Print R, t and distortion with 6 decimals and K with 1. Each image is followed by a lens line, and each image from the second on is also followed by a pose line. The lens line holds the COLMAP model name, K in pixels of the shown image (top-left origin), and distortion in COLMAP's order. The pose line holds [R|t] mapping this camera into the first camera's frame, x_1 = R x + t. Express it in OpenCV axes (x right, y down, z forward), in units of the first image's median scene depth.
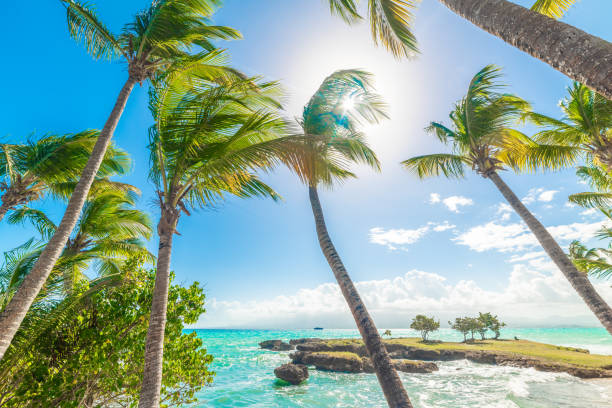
lens RADIAL K [[249.6, 0, 304.9], [0, 249.6, 204.1], [0, 0, 1]] dist [-0.022984, 0.008450]
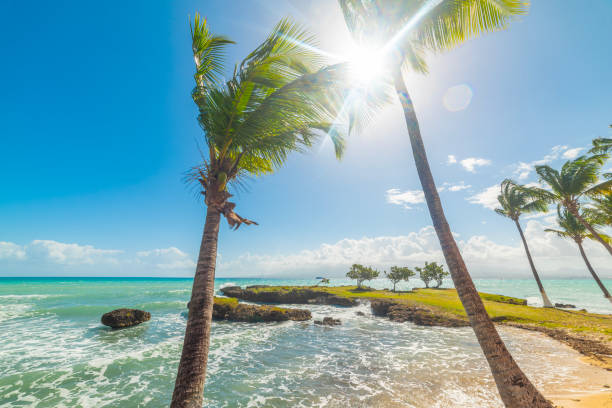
lens RADIAL K [[235.5, 0, 306.0], [0, 235.5, 204.0], [0, 0, 1]] dist [-0.016136, 0.006284]
pose [[0.995857, -0.023363, -0.087885, 0.368935], [0.036934, 0.987048, 0.156118, 0.066706], [0.083100, -0.158718, 0.983821, 0.117482]]
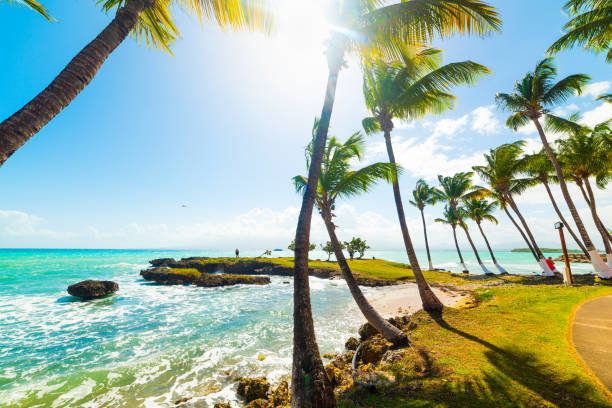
lens RADIAL K [[247.0, 0, 305.4], [0, 247.0, 204.4], [0, 0, 1]] dist [-0.020422, 0.008291]
pose [[0.975006, 0.047580, 0.217025, 0.265856], [-0.105829, 0.958327, 0.265347, 0.015925], [-0.195355, -0.281683, 0.939410, 0.018524]]
